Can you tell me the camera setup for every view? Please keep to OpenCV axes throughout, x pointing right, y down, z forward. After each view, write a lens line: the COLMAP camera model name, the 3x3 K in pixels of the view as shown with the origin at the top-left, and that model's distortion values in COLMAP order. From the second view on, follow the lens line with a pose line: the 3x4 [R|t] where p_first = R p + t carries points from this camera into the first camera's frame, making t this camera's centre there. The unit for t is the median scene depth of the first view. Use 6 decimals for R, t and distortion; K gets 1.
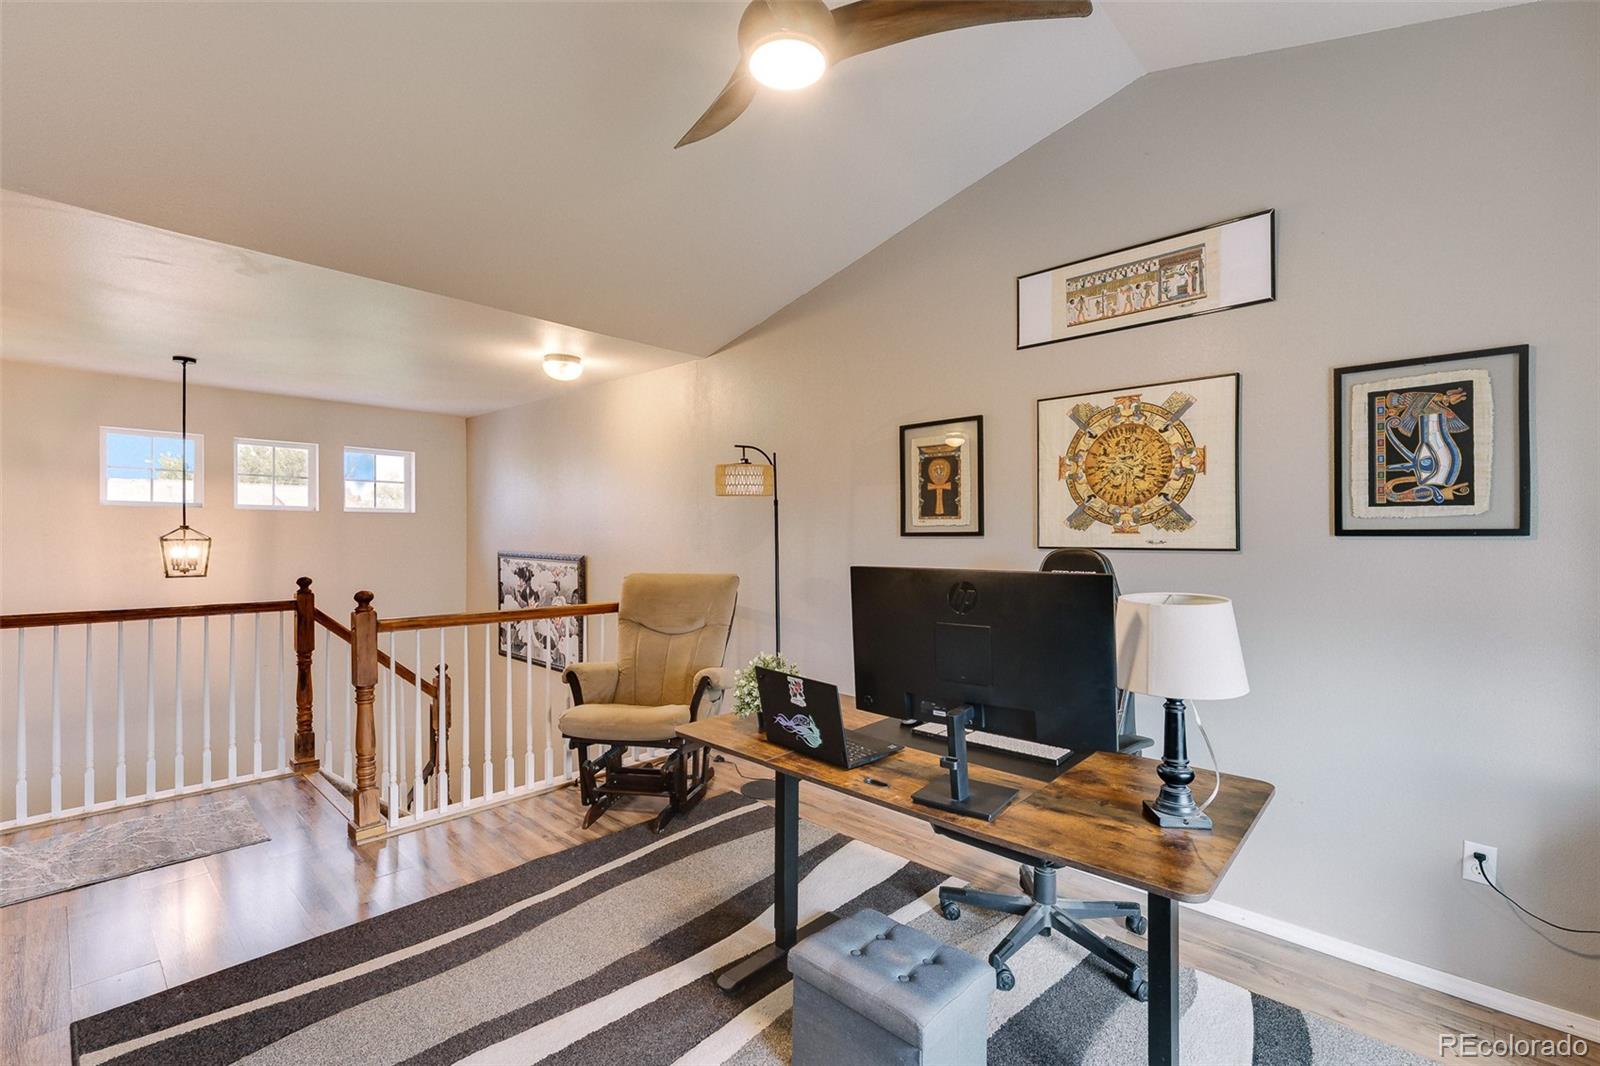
lens RADIAL K [[691.6, 0, 796.4], [0, 691.6, 536.1], [0, 0, 1]] dist [0.006870, -0.004214]
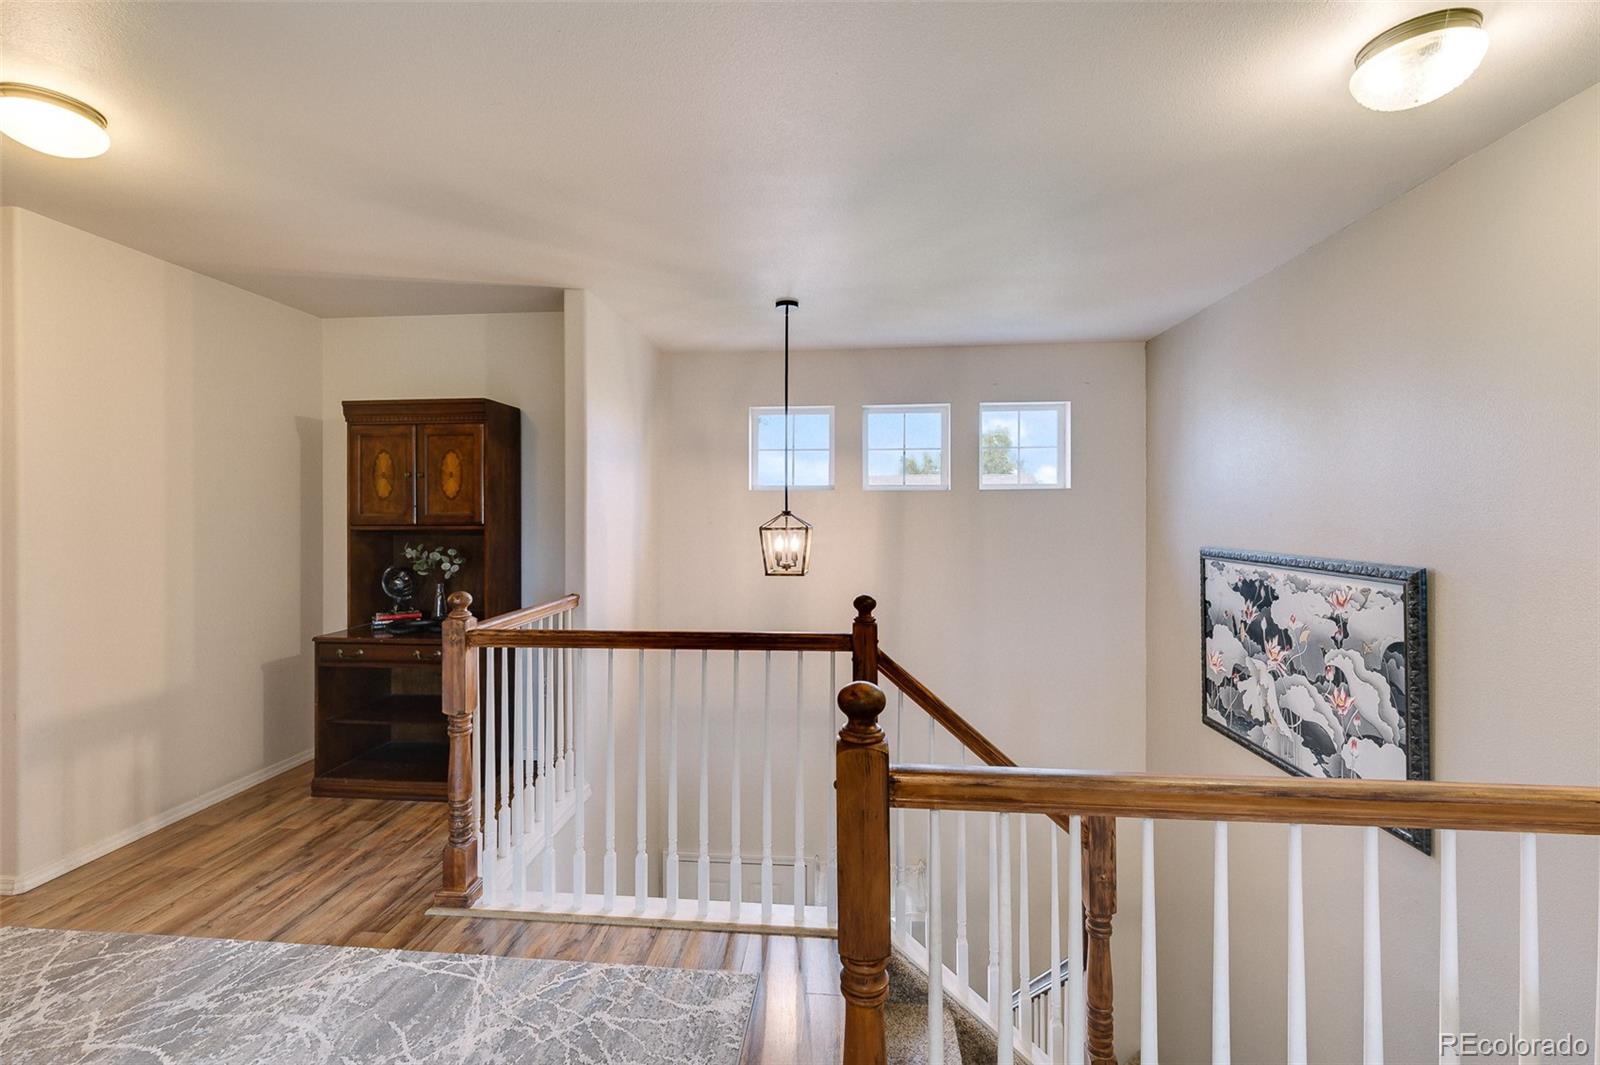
lens RADIAL K [[648.8, 0, 800.3], [0, 648.8, 523.7], [0, 0, 1]] dist [-0.000705, -0.000235]
pose [[0.594493, 0.004020, -0.804091, -0.211482], [0.003464, 0.999965, 0.007561, -0.004398], [0.804093, -0.007281, 0.594459, 0.442491]]
